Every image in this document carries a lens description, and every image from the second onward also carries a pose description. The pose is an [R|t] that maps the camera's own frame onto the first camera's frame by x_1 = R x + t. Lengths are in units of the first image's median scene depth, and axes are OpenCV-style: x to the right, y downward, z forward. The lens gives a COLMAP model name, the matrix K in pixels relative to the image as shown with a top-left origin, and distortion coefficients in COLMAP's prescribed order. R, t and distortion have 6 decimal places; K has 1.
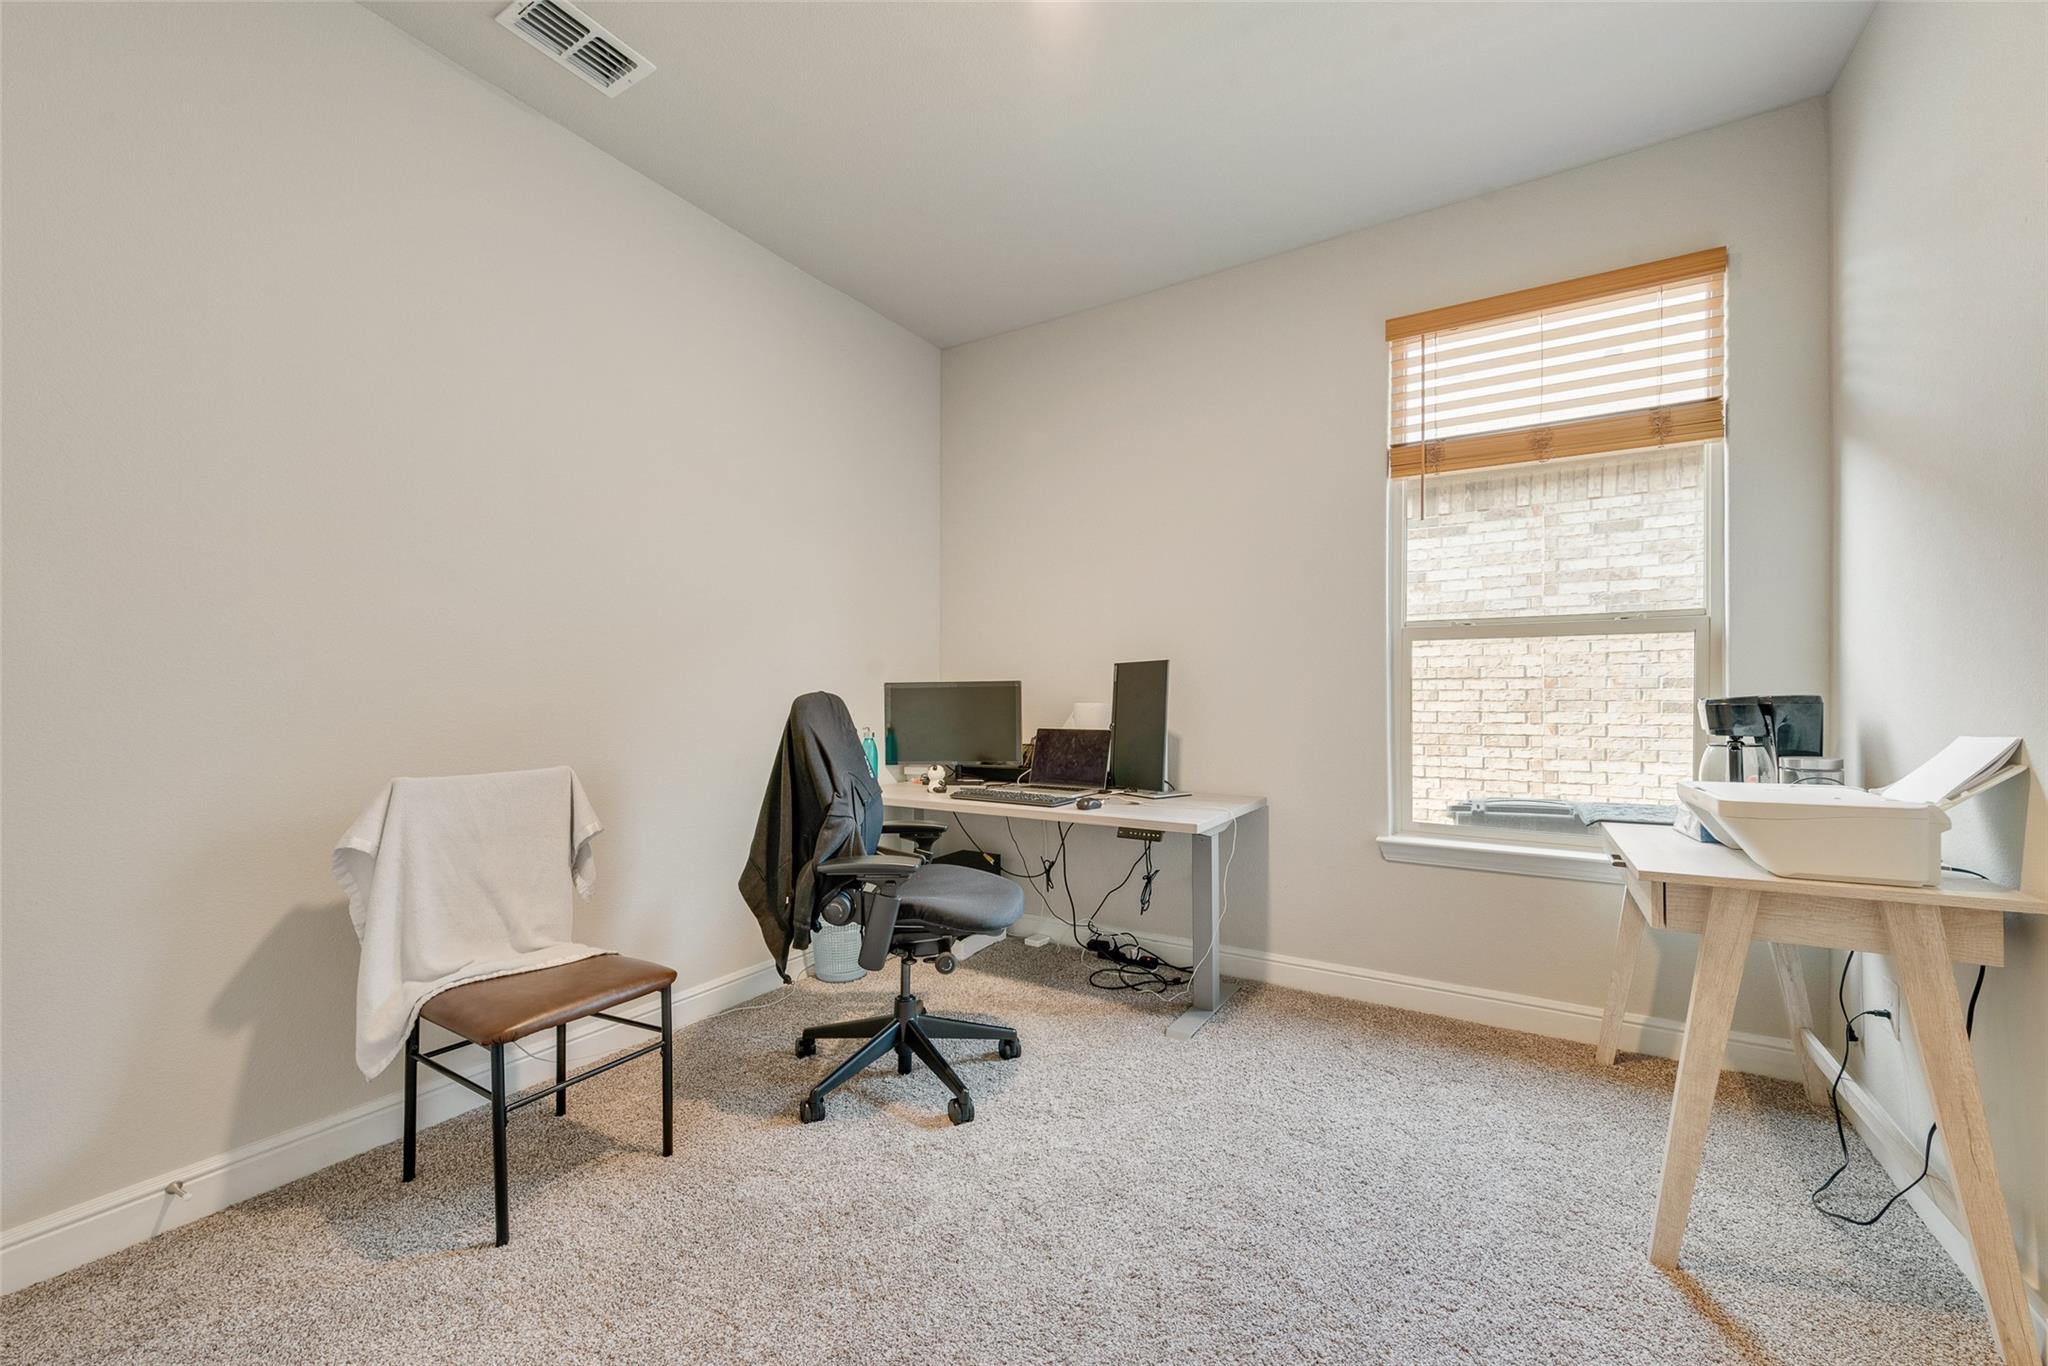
lens RADIAL K [[802.9, 0, 1023.1], [0, 802.9, 691.4], [0, 0, 1]] dist [0.014138, -0.003299]
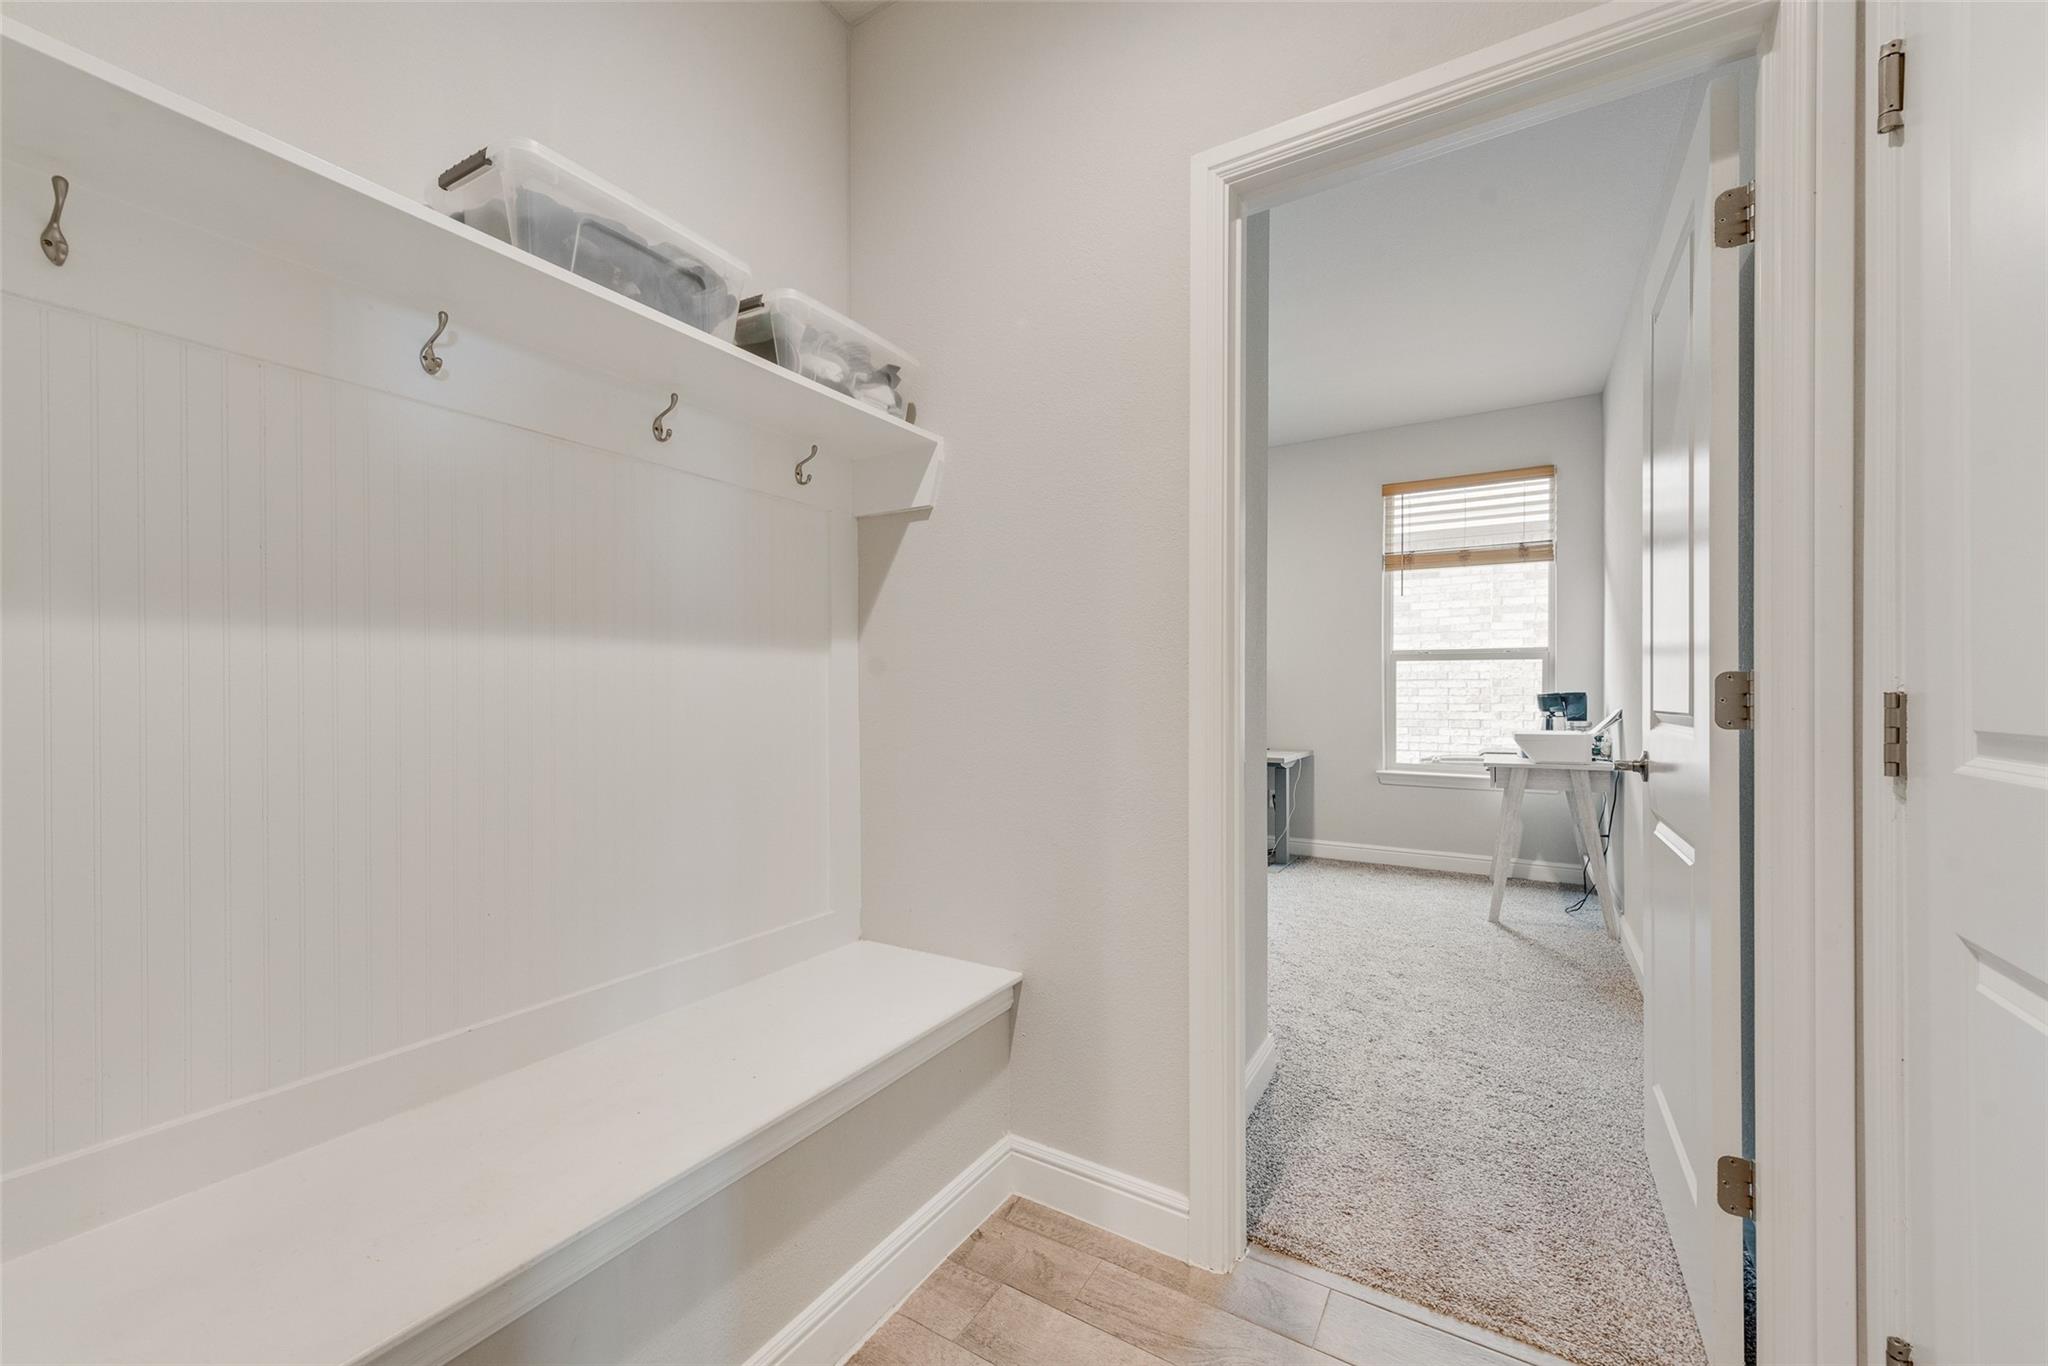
lens RADIAL K [[799.2, 0, 1018.6], [0, 799.2, 689.7], [0, 0, 1]] dist [0.016197, 0.000066]
pose [[0.999998, 0.002064, -0.000398, -0.365483], [-0.002063, 0.999993, 0.003142, -0.003178], [0.000404, -0.003141, 0.999995, -0.804372]]
